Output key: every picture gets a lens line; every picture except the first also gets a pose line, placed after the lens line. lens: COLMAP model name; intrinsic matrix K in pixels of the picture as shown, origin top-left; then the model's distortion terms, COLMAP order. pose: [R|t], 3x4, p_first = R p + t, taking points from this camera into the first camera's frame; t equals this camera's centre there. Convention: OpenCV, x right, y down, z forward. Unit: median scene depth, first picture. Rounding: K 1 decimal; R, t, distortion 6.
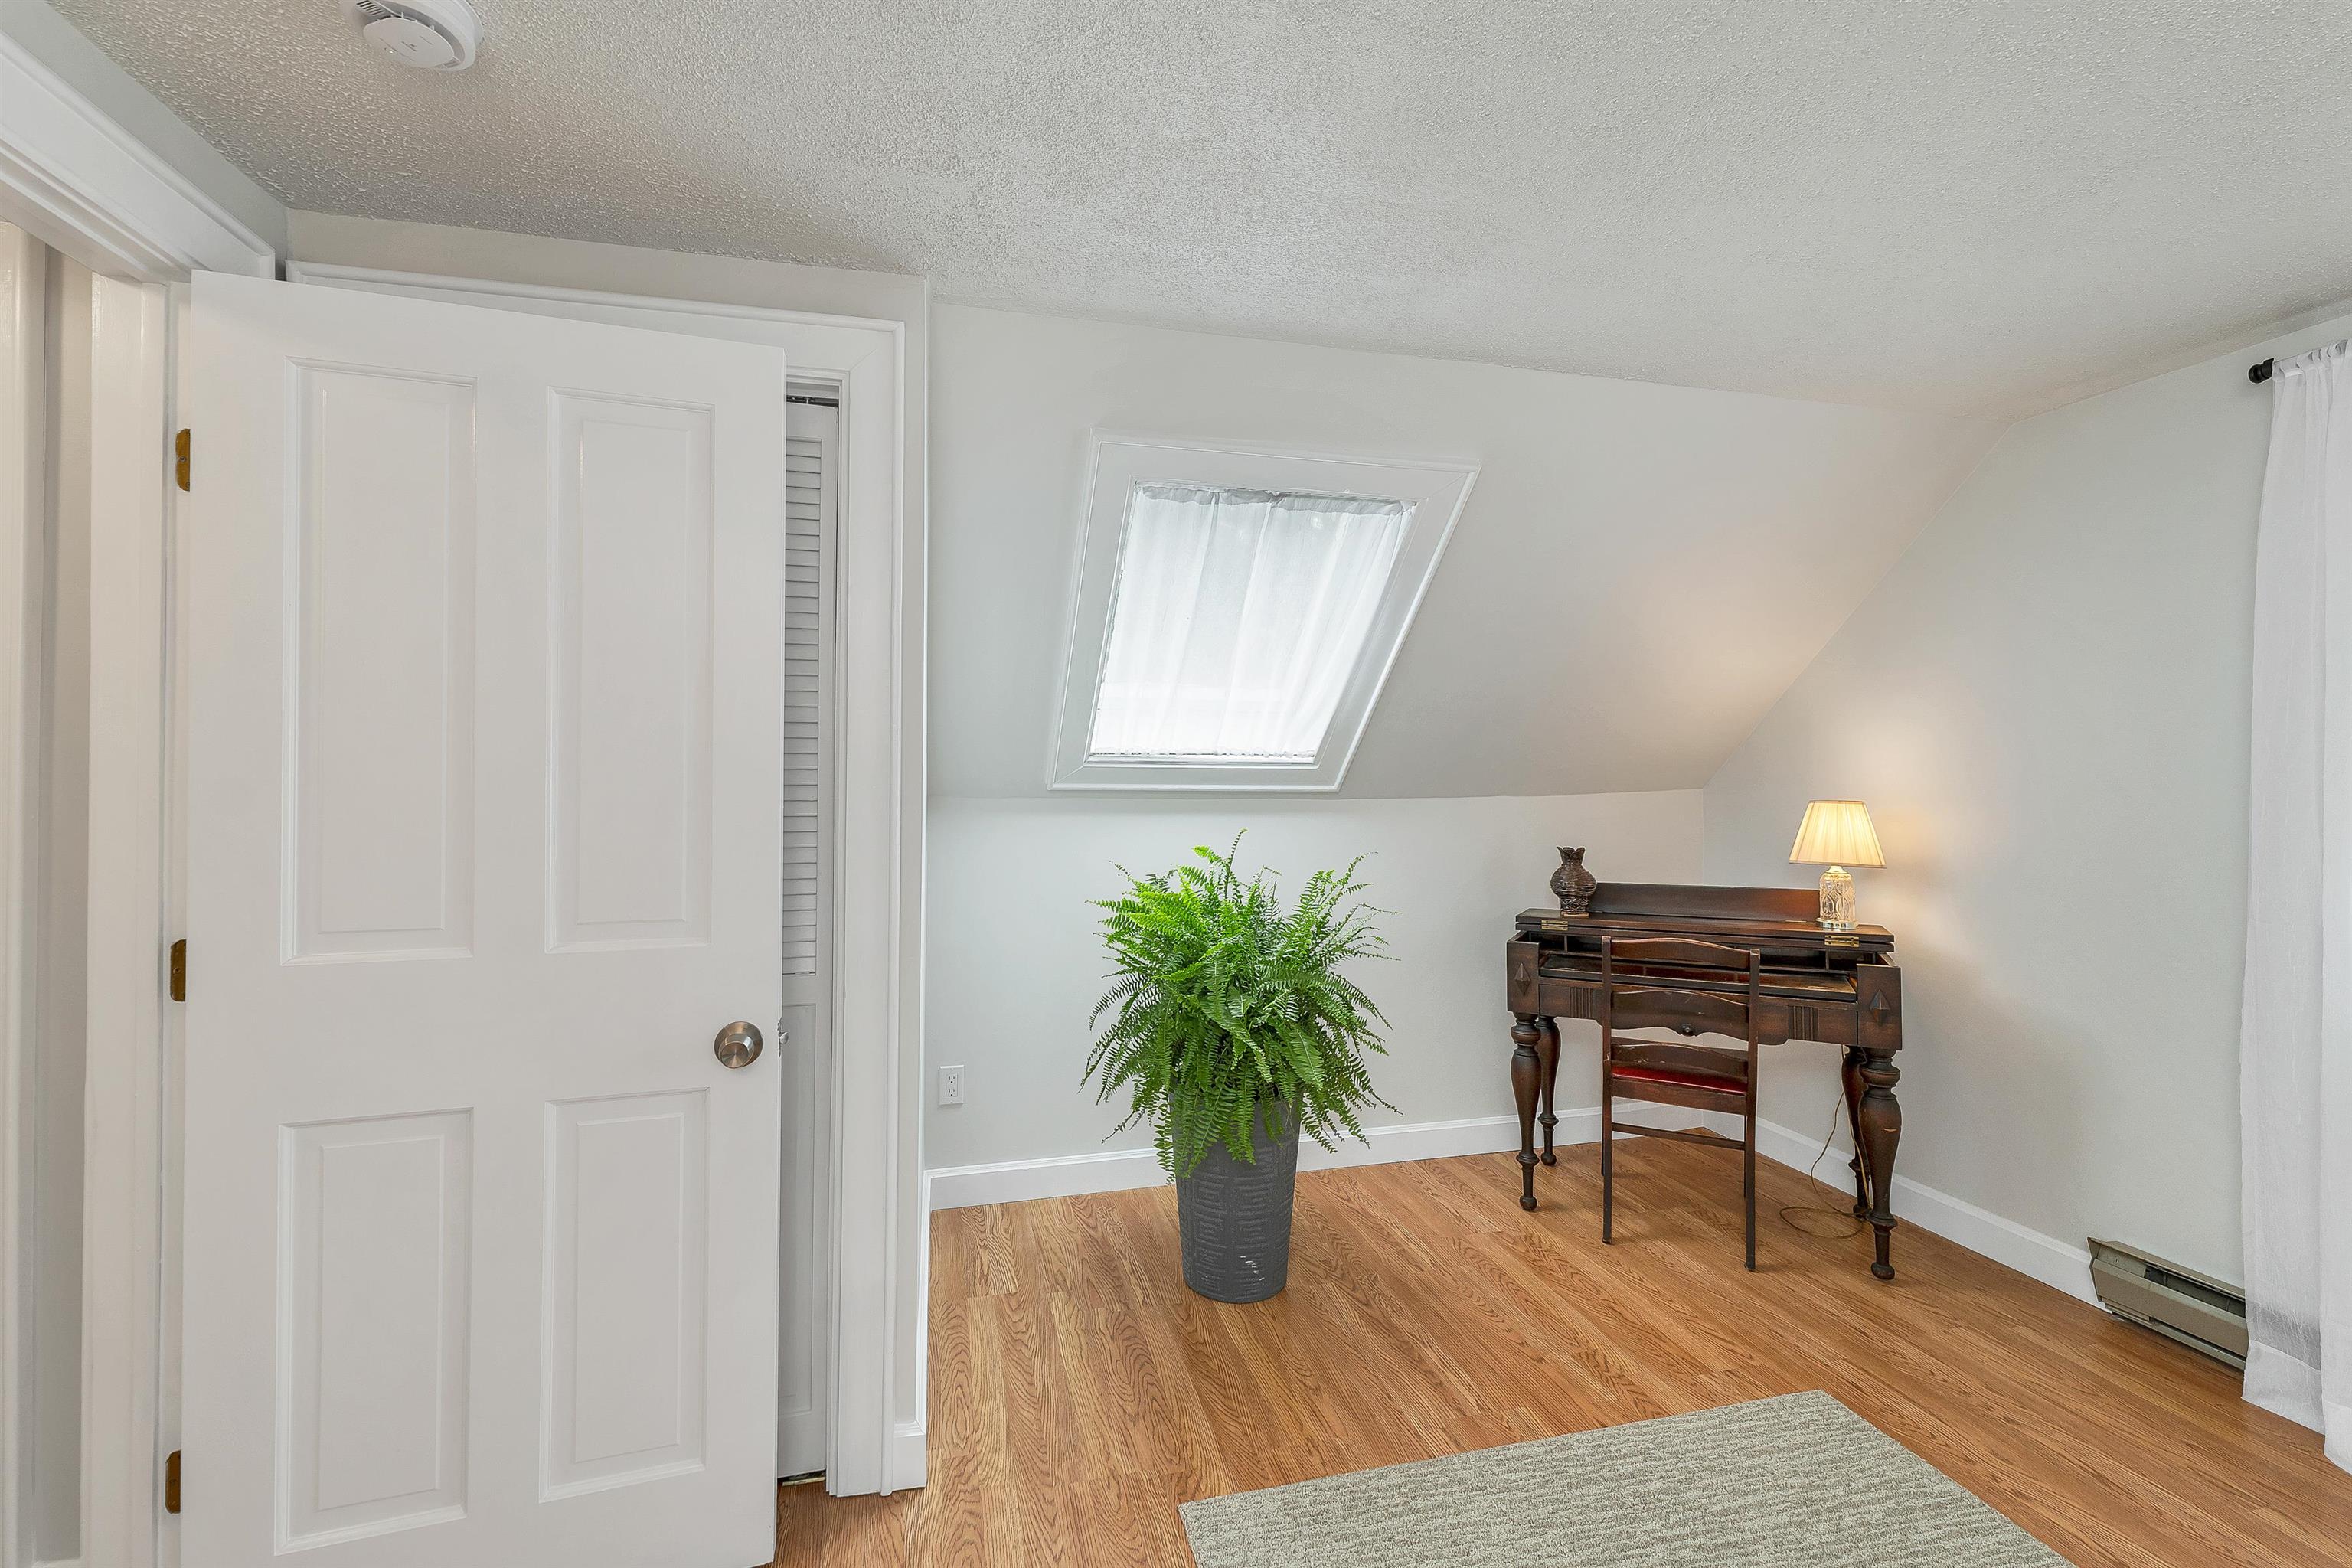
lens RADIAL K [[973.3, 0, 1156.0], [0, 973.3, 775.9], [0, 0, 1]] dist [0.001347, 0.000017]
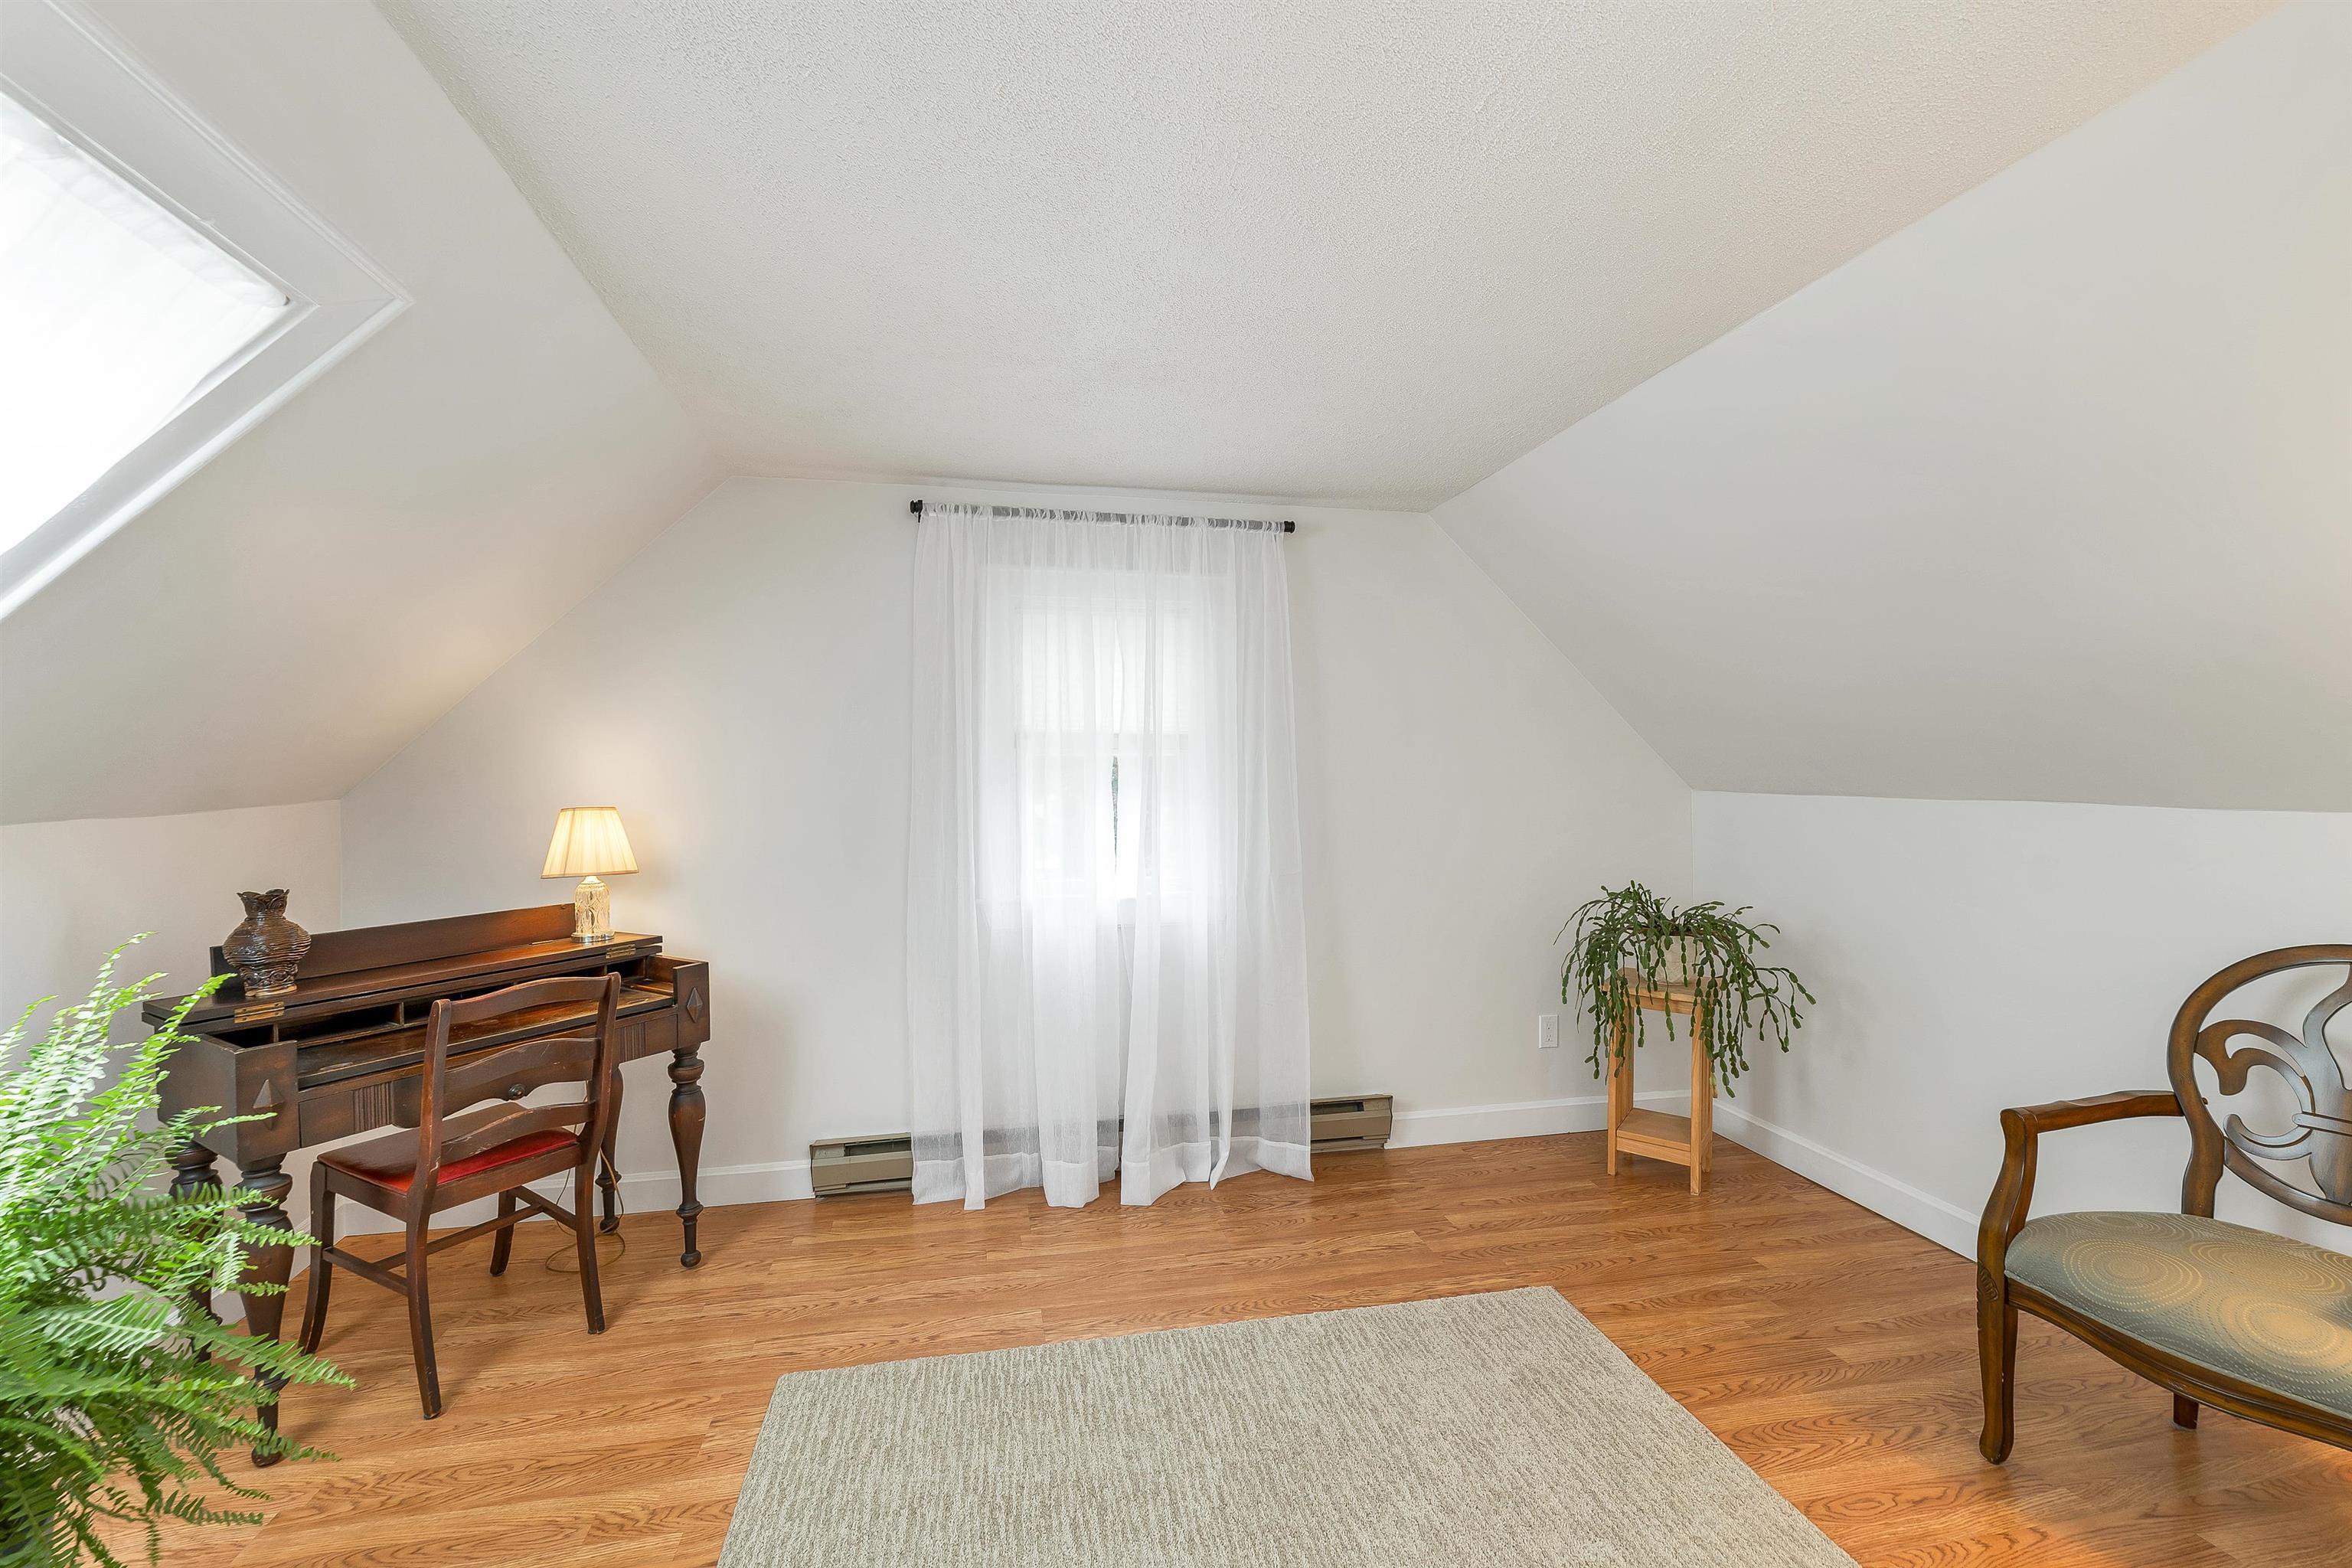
lens RADIAL K [[996.2, 0, 1162.1], [0, 996.2, 788.2], [0, 0, 1]] dist [-0.000151, -0.000220]
pose [[0.026299, -0.009968, 0.999604, -0.307755], [0.003169, 0.999946, 0.009888, -0.001326], [-0.999649, 0.002908, 0.026329, 0.488578]]
